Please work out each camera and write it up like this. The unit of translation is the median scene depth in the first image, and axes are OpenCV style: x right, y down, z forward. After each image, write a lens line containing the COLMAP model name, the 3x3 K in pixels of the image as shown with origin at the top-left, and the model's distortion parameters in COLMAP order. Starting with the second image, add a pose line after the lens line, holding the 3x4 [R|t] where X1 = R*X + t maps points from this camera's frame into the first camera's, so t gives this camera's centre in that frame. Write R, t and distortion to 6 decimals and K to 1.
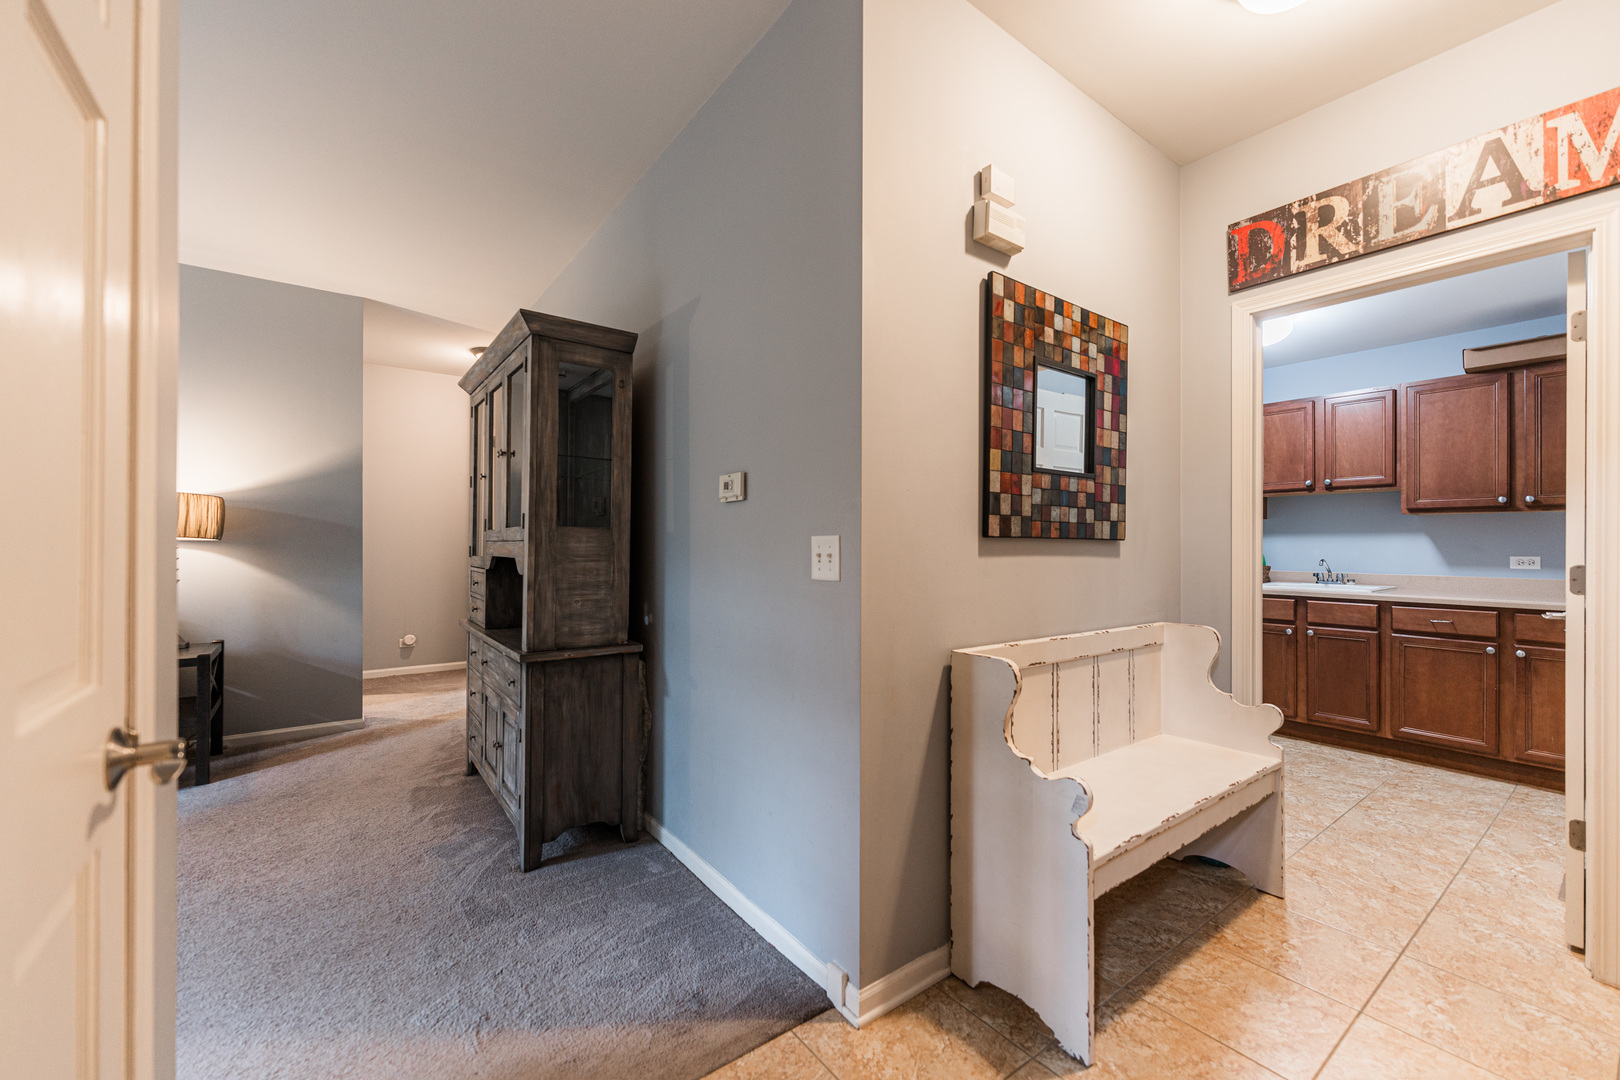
lens RADIAL K [[643.5, 0, 804.6], [0, 643.5, 542.8], [0, 0, 1]] dist [-0.000308, 0.000546]
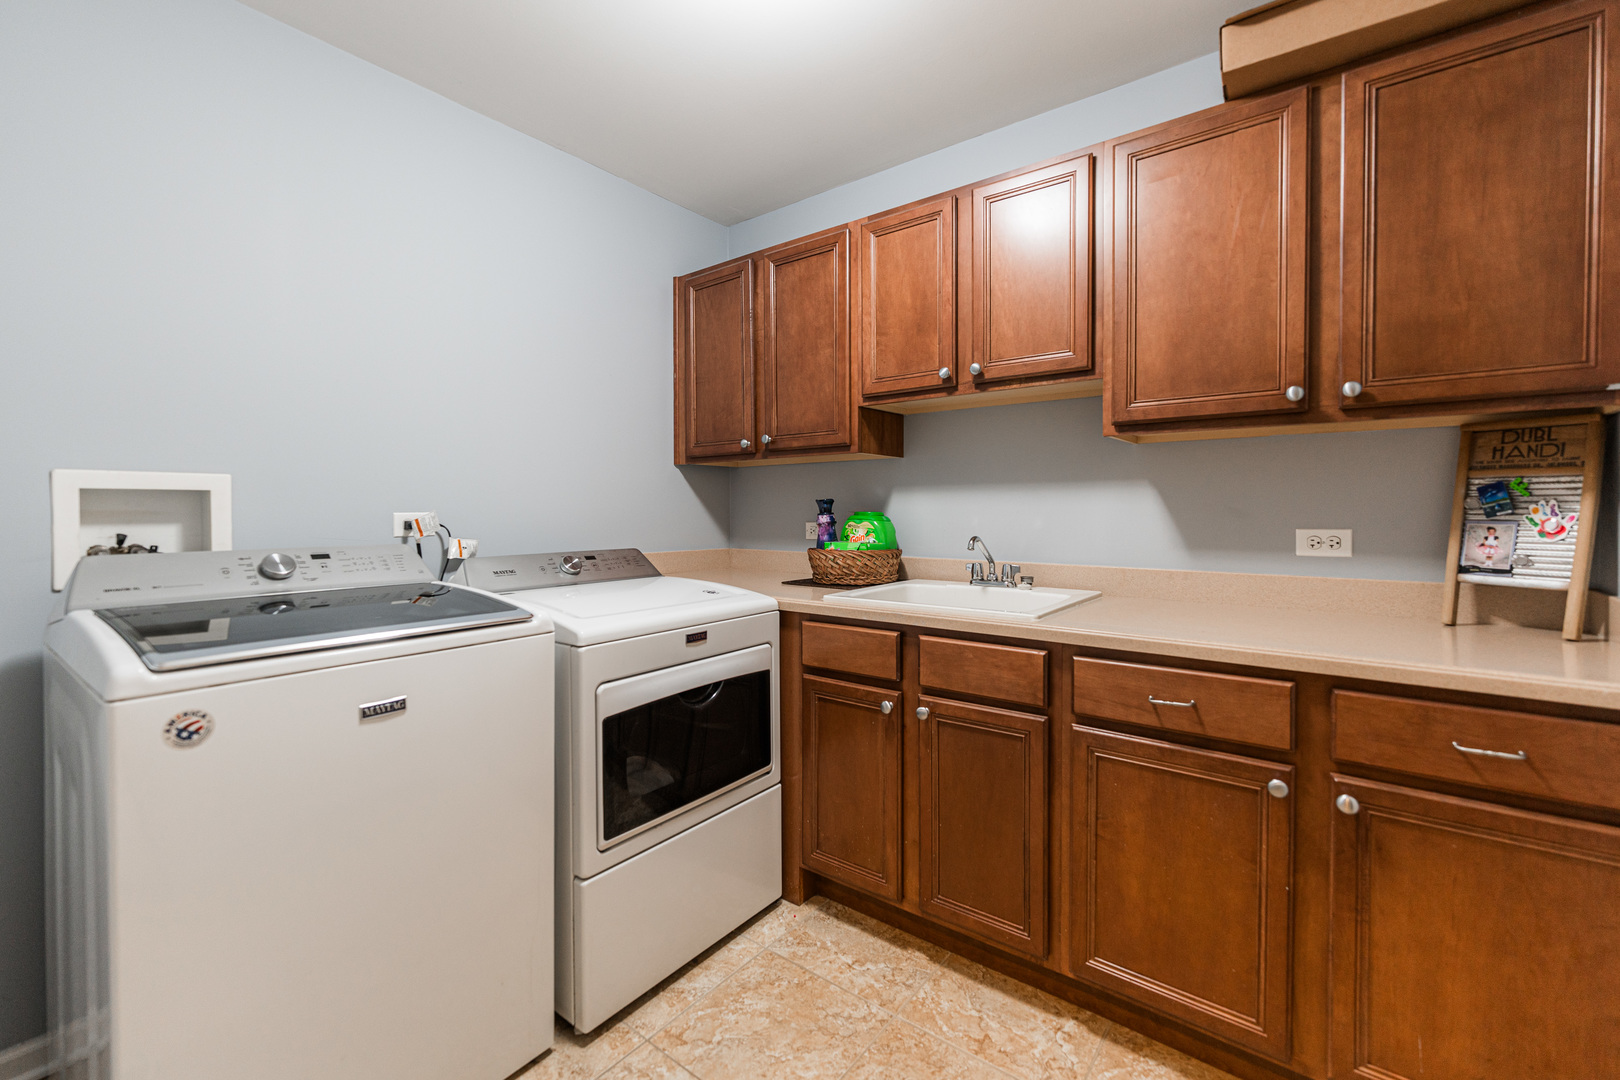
lens RADIAL K [[675.5, 0, 807.5], [0, 675.5, 522.2], [0, 0, 1]] dist [0.000192, 0.000172]
pose [[0.964527, -0.008133, 0.263859, 0.659627], [0.003527, 0.999833, 0.017927, 0.006390], [-0.263961, -0.016360, 0.964395, 0.655368]]
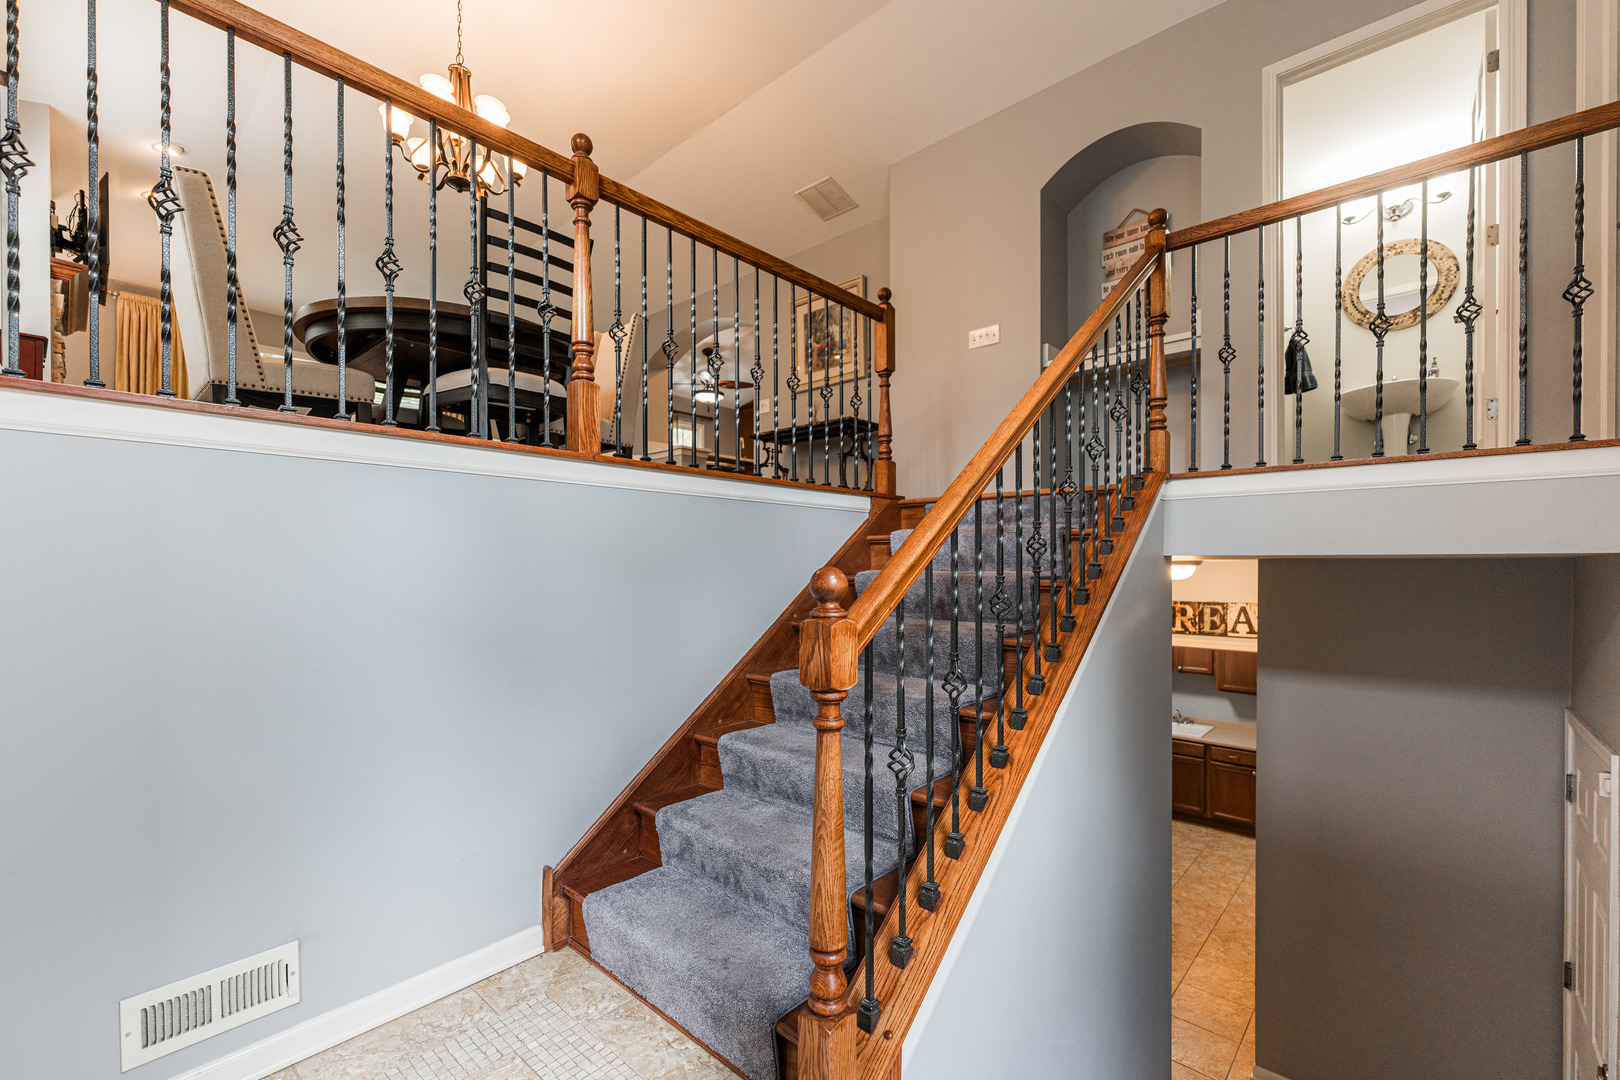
lens RADIAL K [[680.8, 0, 805.6], [0, 680.8, 569.9], [0, 0, 1]] dist [0.000127, 0.000022]
pose [[0.981318, -0.005274, 0.192319, -0.616636], [0.003419, 0.999944, 0.009977, -0.442747], [-0.192361, -0.009134, 0.981282, -0.705699]]
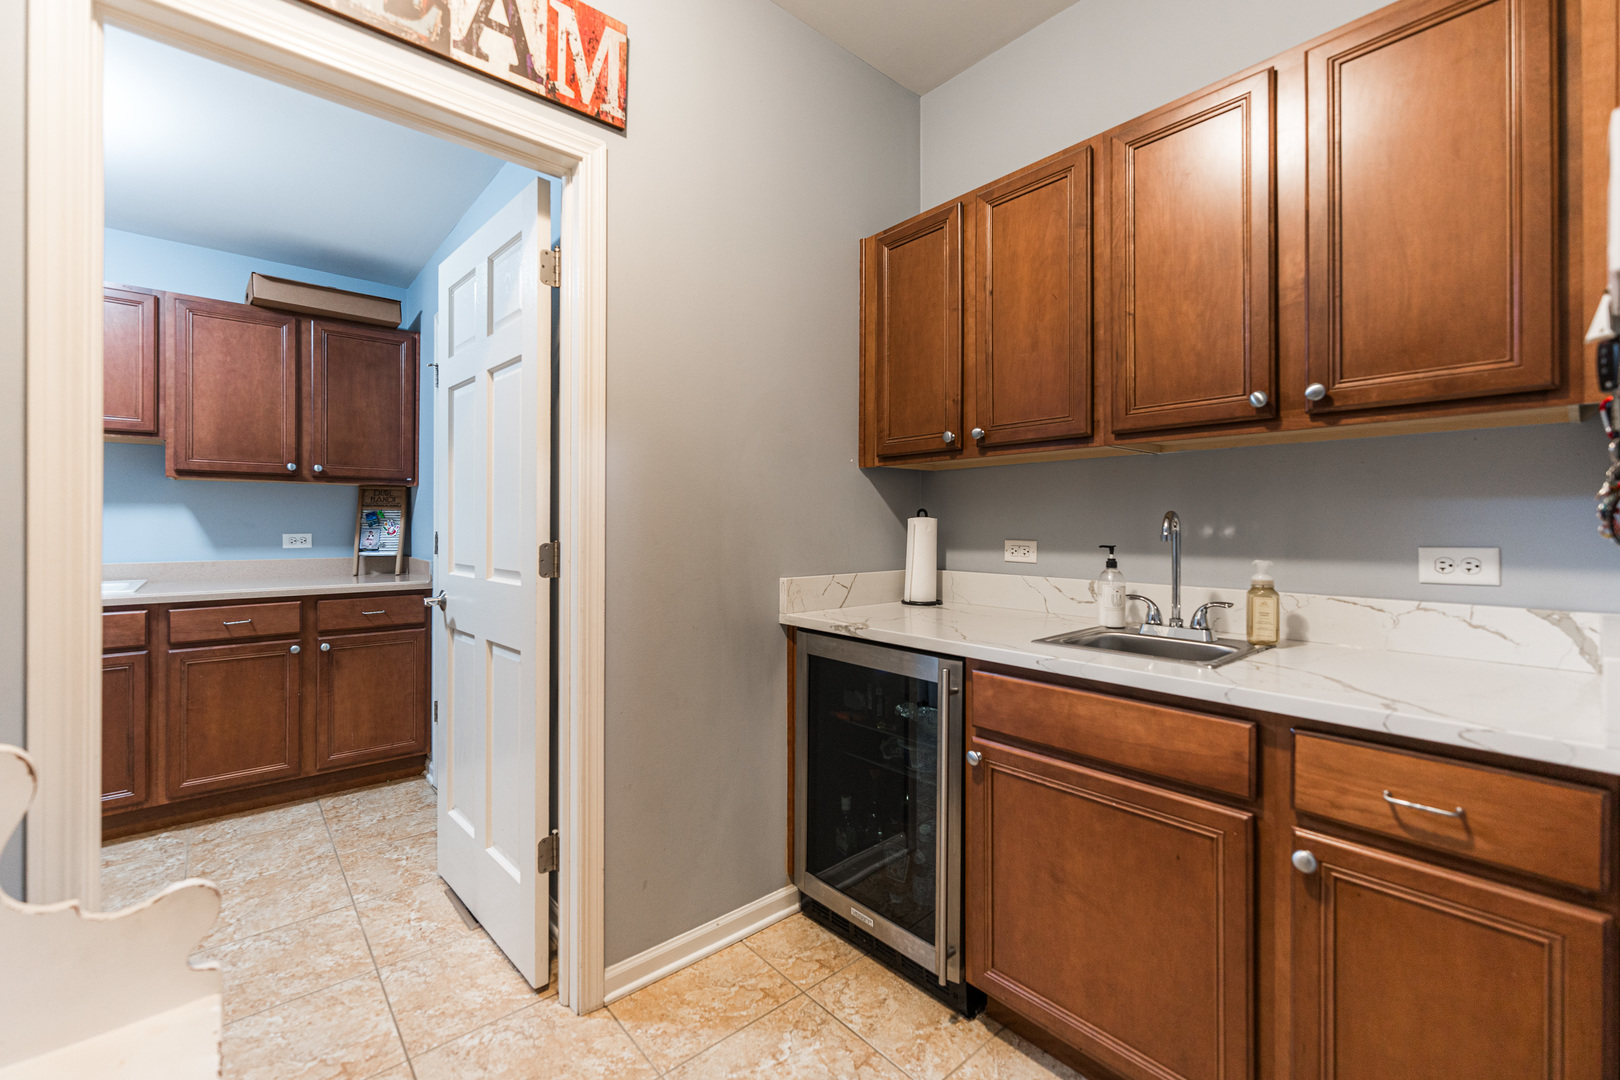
lens RADIAL K [[675.5, 0, 807.5], [0, 675.5, 522.2], [0, 0, 1]] dist [0.000192, 0.000172]
pose [[-0.080294, -0.000931, 0.996771, 0.146768], [-0.002914, 0.999996, 0.000699, 0.002800], [-0.996767, -0.002849, -0.080296, 0.392577]]
